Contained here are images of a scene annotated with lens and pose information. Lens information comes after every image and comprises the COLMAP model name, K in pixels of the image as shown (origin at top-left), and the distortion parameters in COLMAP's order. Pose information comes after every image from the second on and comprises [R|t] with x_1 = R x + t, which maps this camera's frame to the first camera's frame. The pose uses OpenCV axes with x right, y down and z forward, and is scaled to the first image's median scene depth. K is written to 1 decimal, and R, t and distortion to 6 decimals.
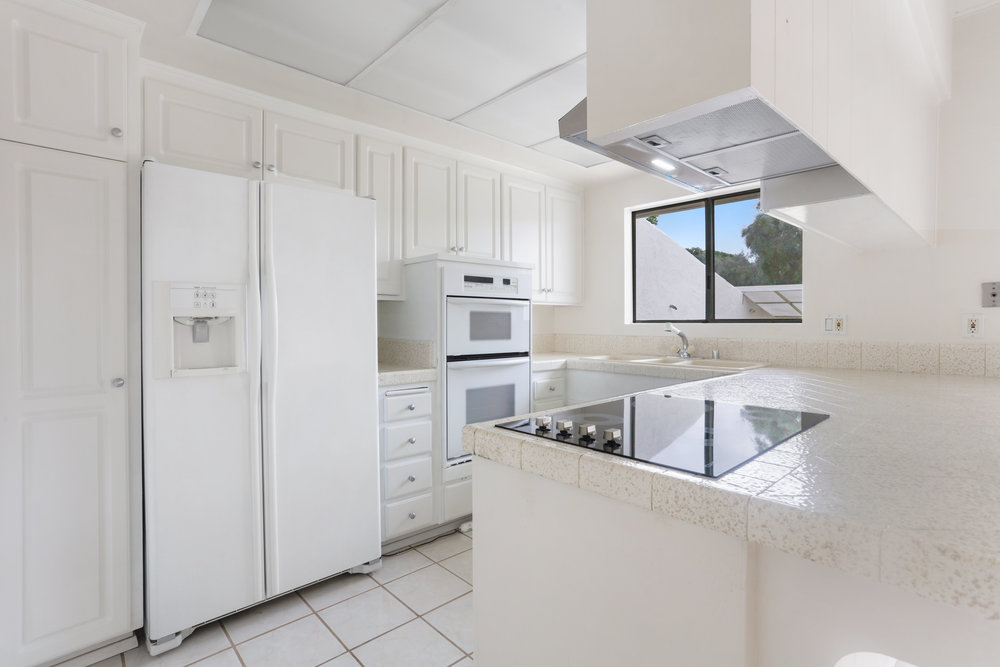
lens RADIAL K [[487.4, 0, 500.3], [0, 487.4, 326.9], [0, 0, 1]] dist [-0.028319, 0.006708]
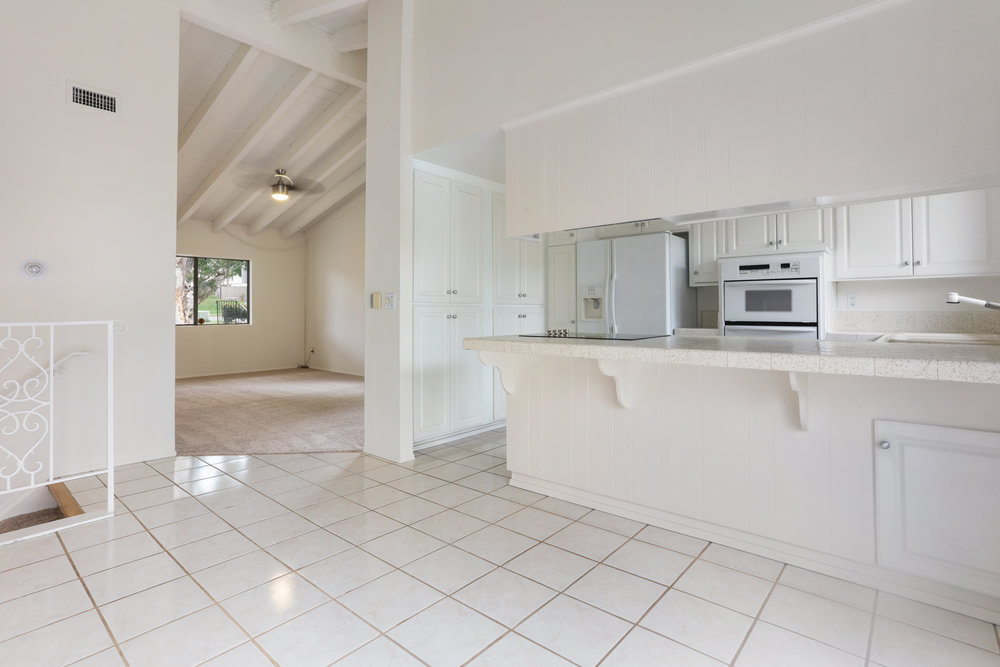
lens RADIAL K [[487.4, 0, 469.4], [0, 487.4, 303.2], [0, 0, 1]] dist [-0.028319, 0.006708]
pose [[0.110864, -0.018122, -0.993670, 1.299573], [-0.011336, 0.999746, -0.019497, 0.042986], [0.993771, 0.013426, 0.110630, 0.049760]]
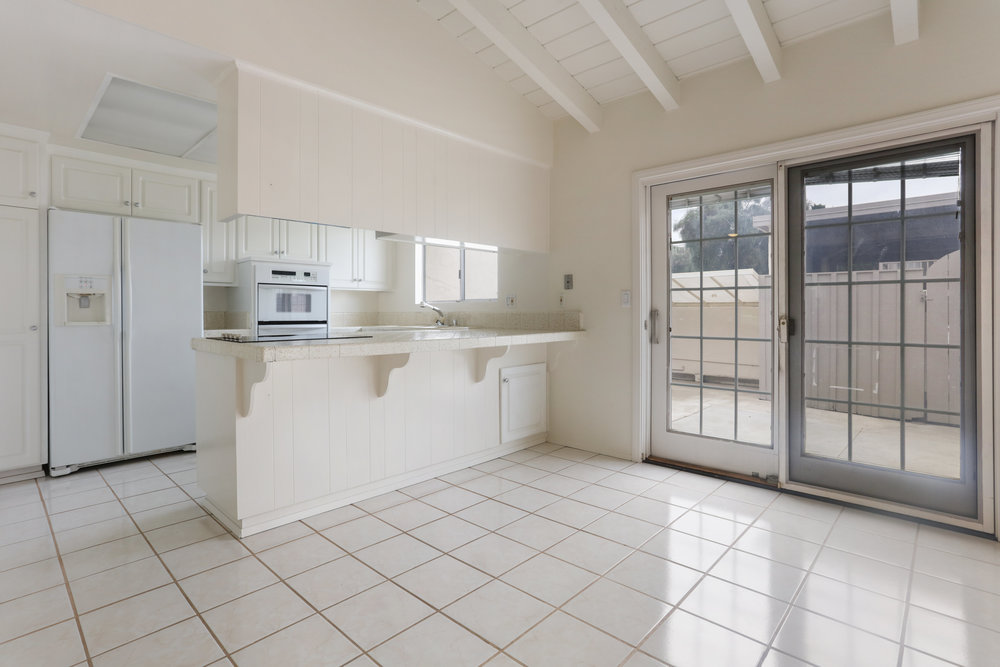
lens RADIAL K [[487.4, 0, 499.4], [0, 487.4, 315.6], [0, 0, 1]] dist [-0.028319, 0.006708]
pose [[0.996868, -0.001895, 0.079059, 0.551829], [0.002298, 0.999985, -0.005007, 0.051727], [-0.079049, 0.005173, 0.996857, -0.636177]]
